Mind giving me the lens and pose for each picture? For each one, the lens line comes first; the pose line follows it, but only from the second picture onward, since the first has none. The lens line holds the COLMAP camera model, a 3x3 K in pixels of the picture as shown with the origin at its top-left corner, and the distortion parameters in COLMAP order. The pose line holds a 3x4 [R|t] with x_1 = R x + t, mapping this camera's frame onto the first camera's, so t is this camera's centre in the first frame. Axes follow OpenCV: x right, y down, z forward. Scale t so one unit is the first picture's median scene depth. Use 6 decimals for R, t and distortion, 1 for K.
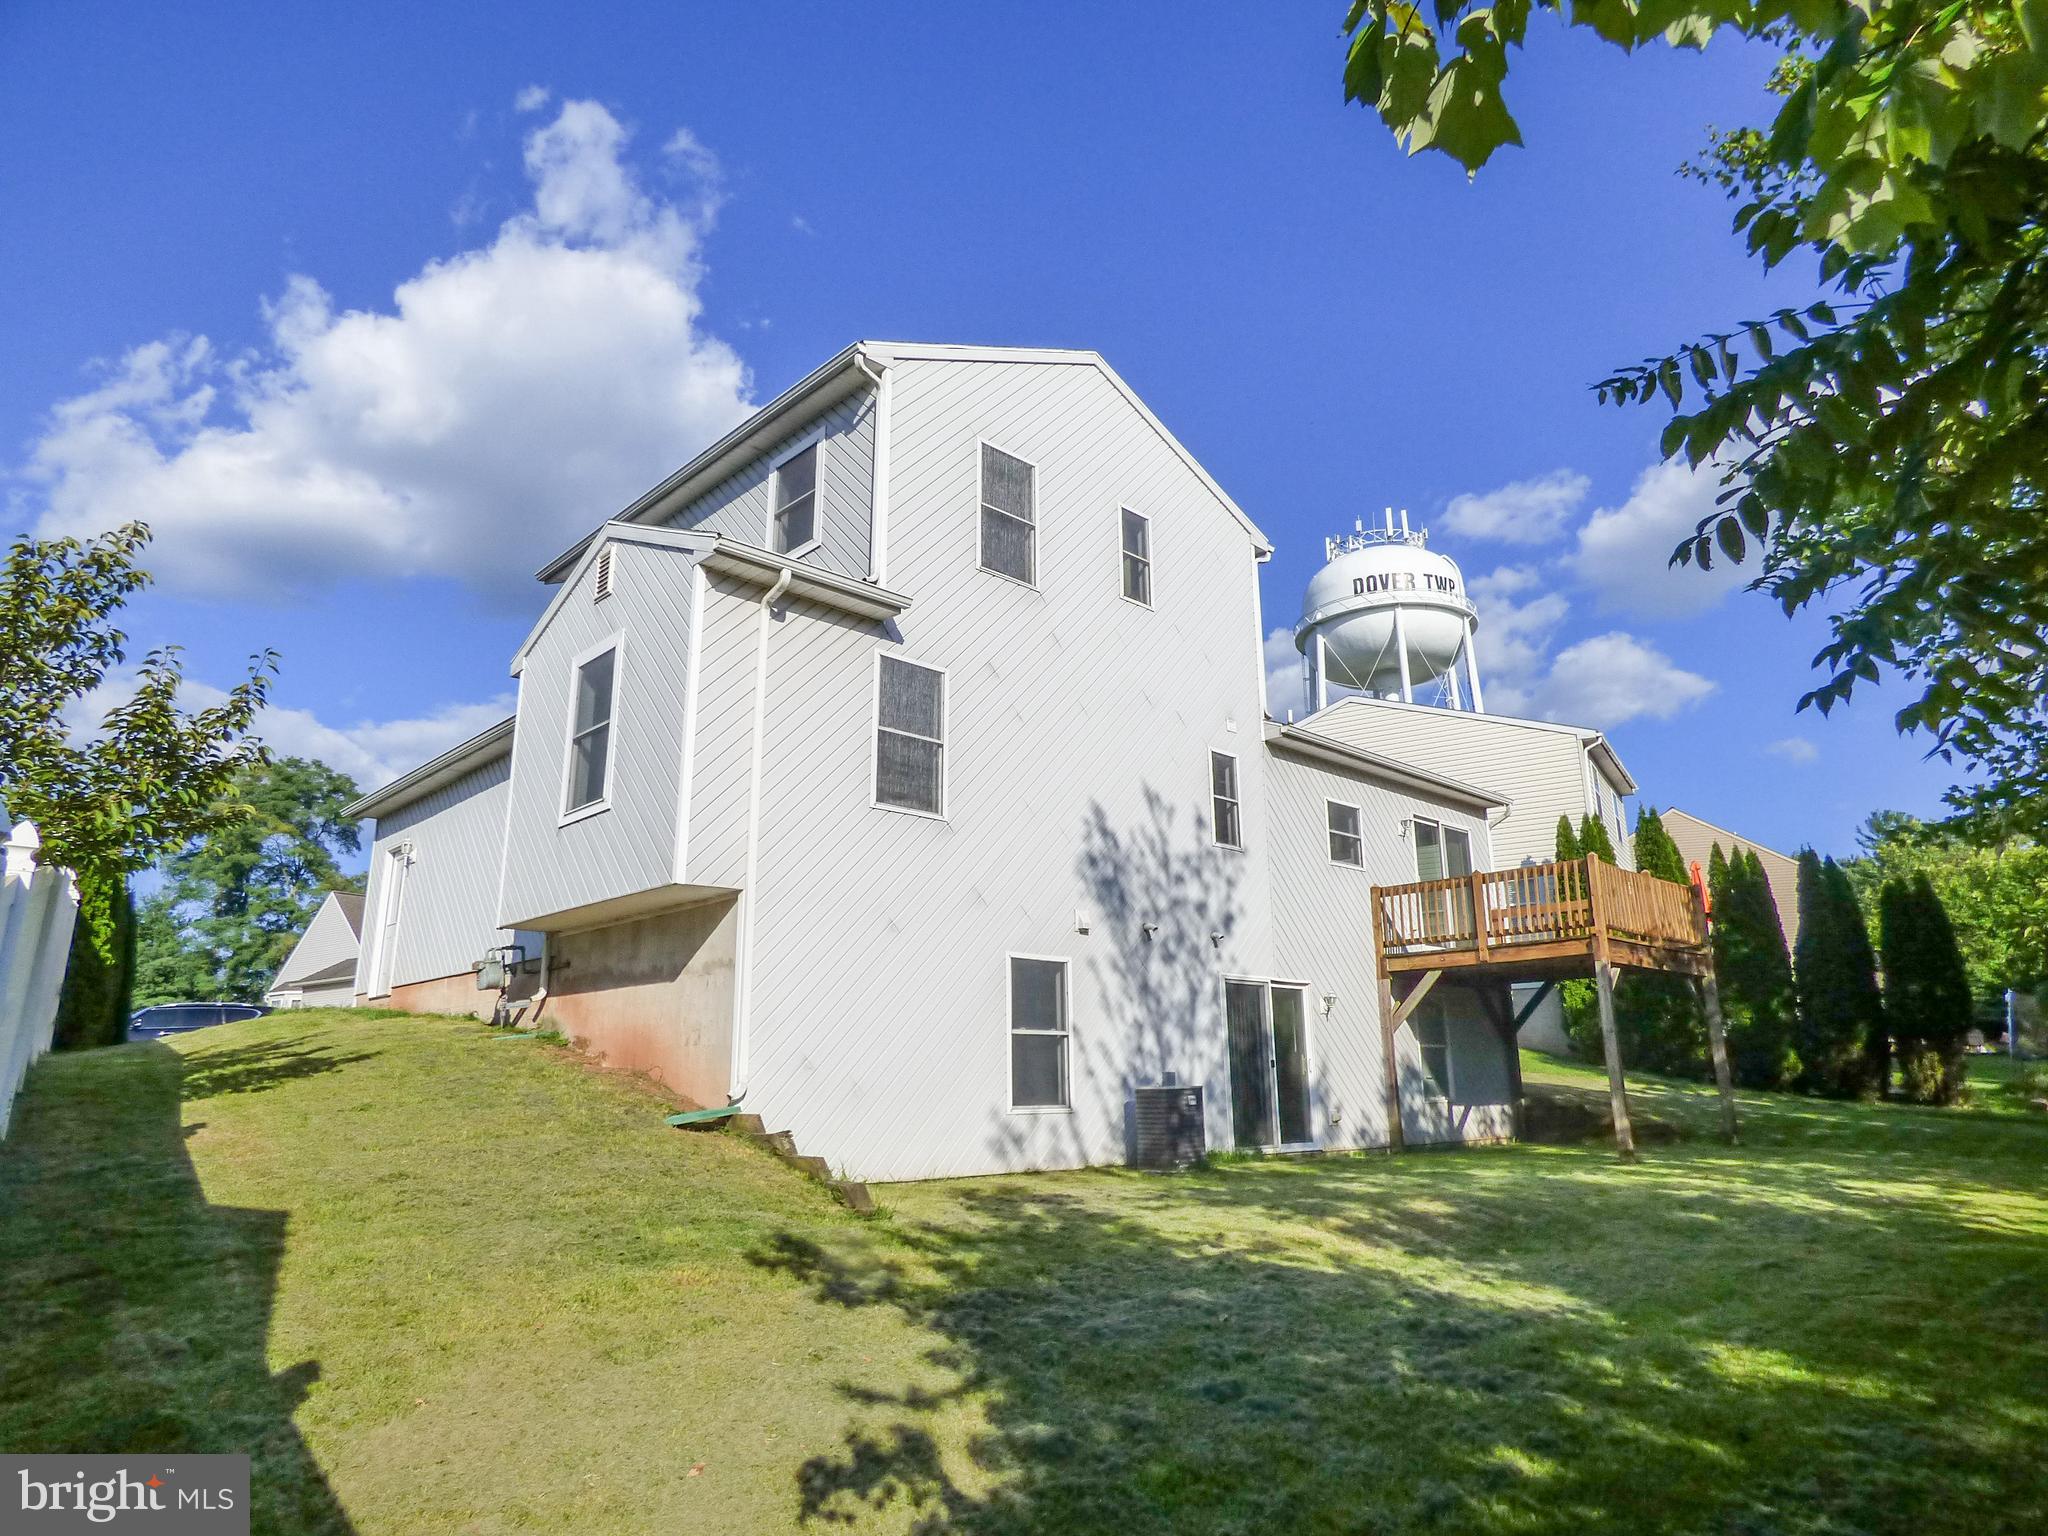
lens RADIAL K [[1249.7, 0, 1021.9], [0, 1249.7, 751.6], [0, 0, 1]] dist [0.016901, -0.002760]
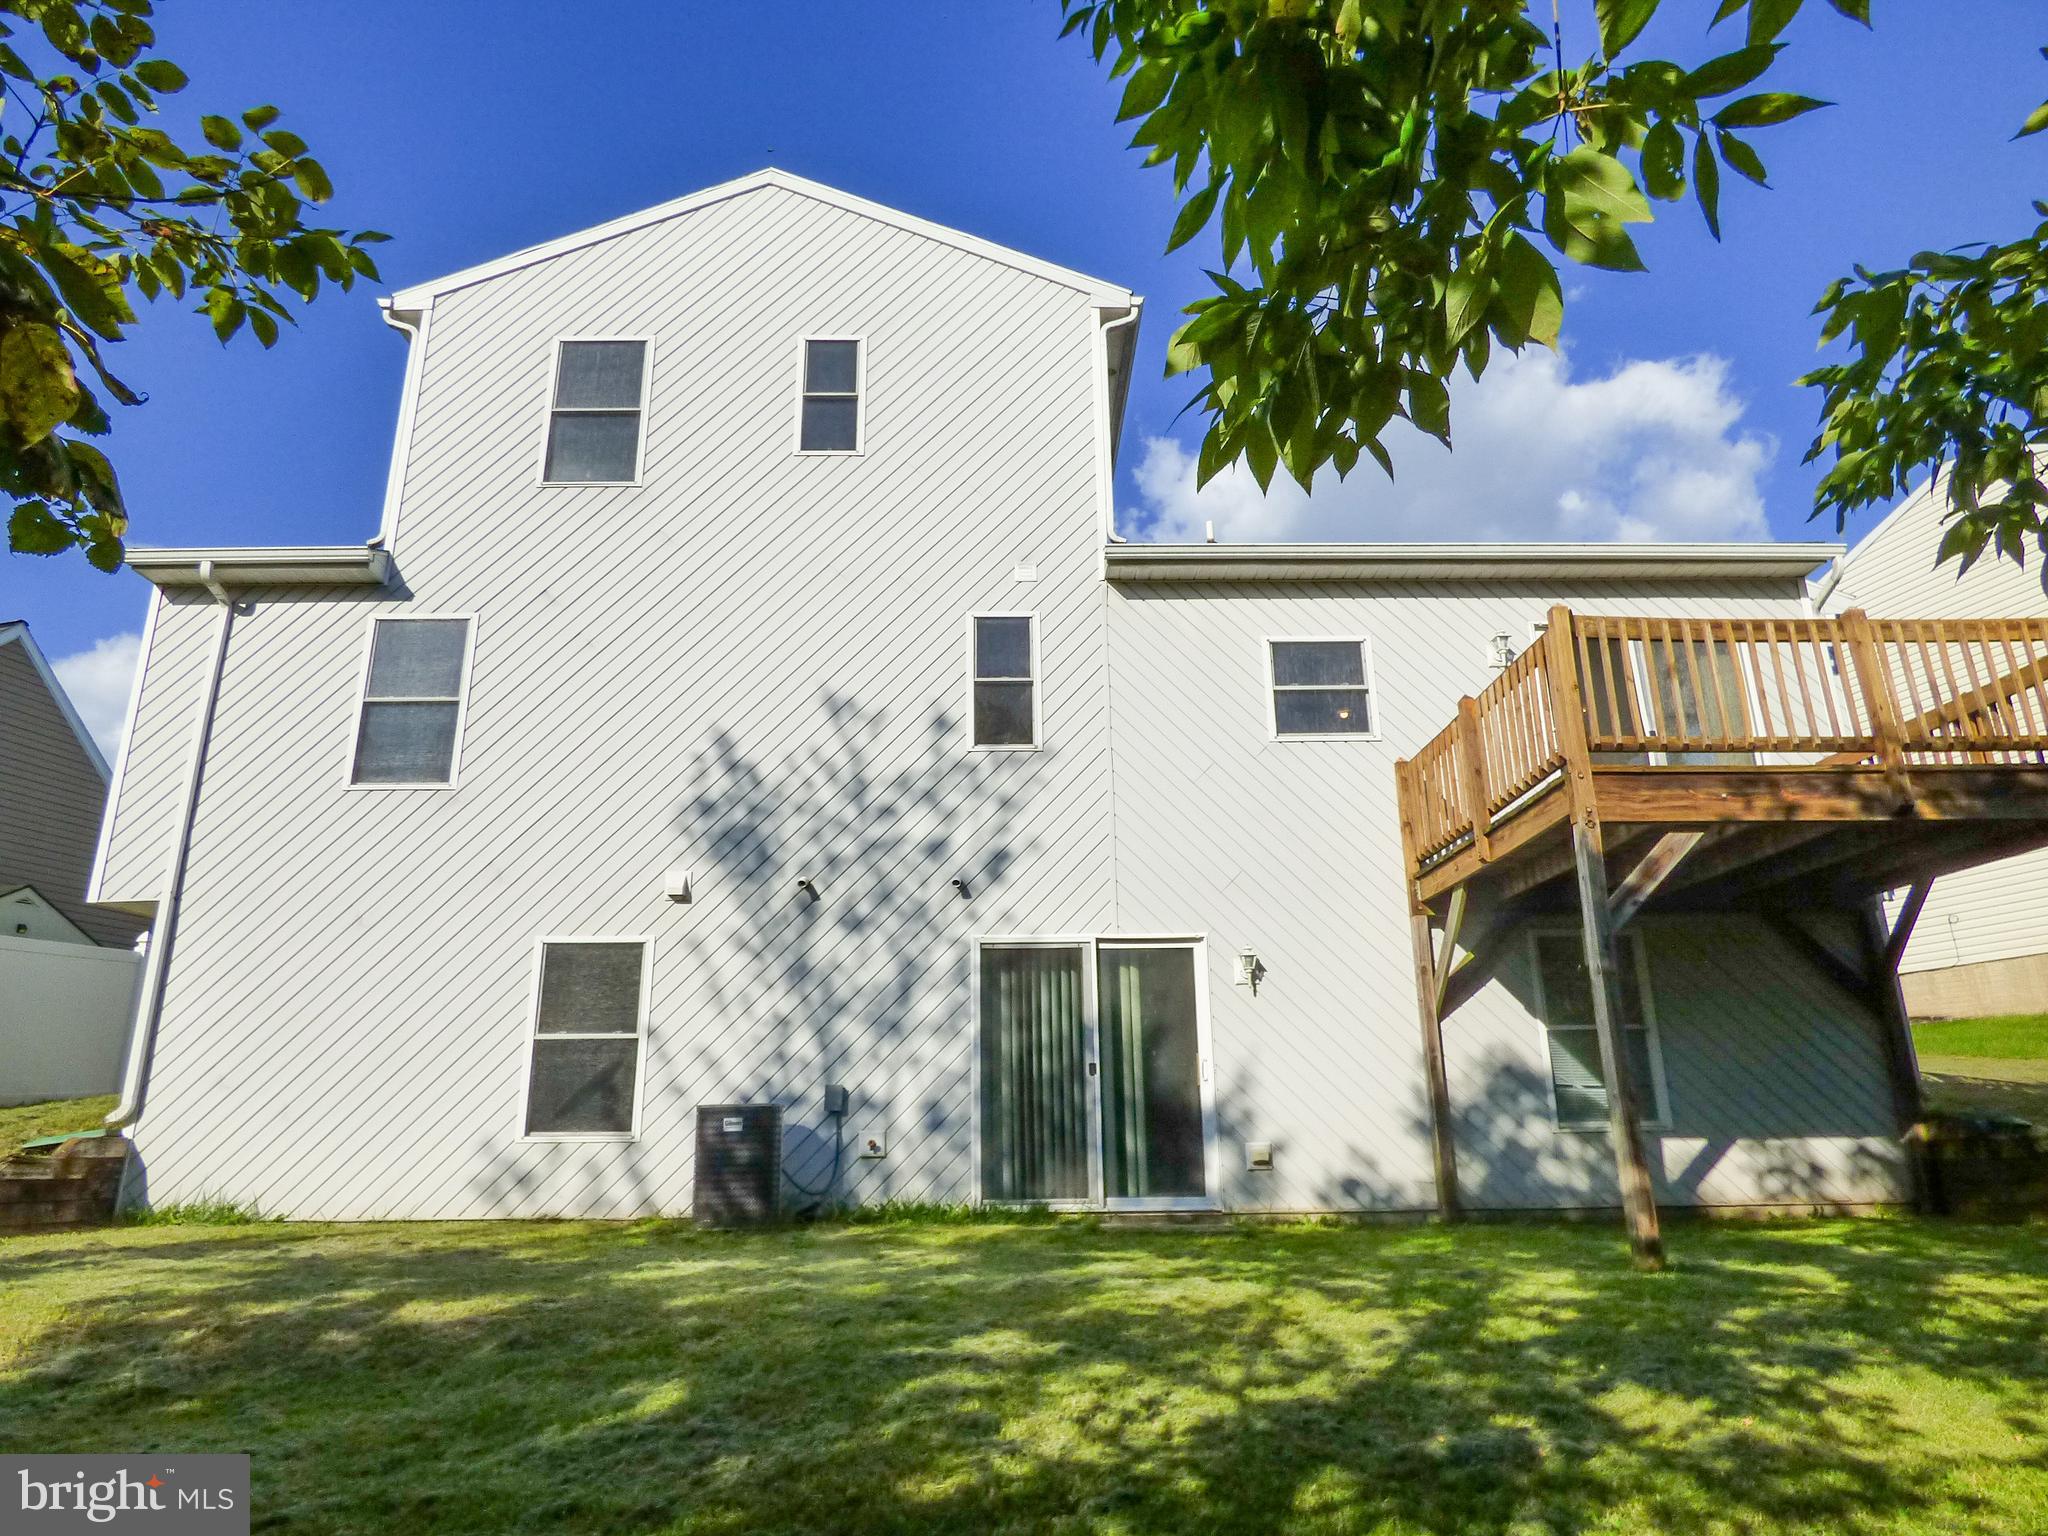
lens RADIAL K [[1227.8, 0, 1024.0], [0, 1227.8, 768.0], [0, 0, 1]] dist [-0.013282, -0.000042]
pose [[0.724535, -0.194750, -0.661152, 0.642886], [0.180937, 0.979350, -0.090197, 0.155182], [0.665065, -0.054276, 0.744810, 0.545591]]
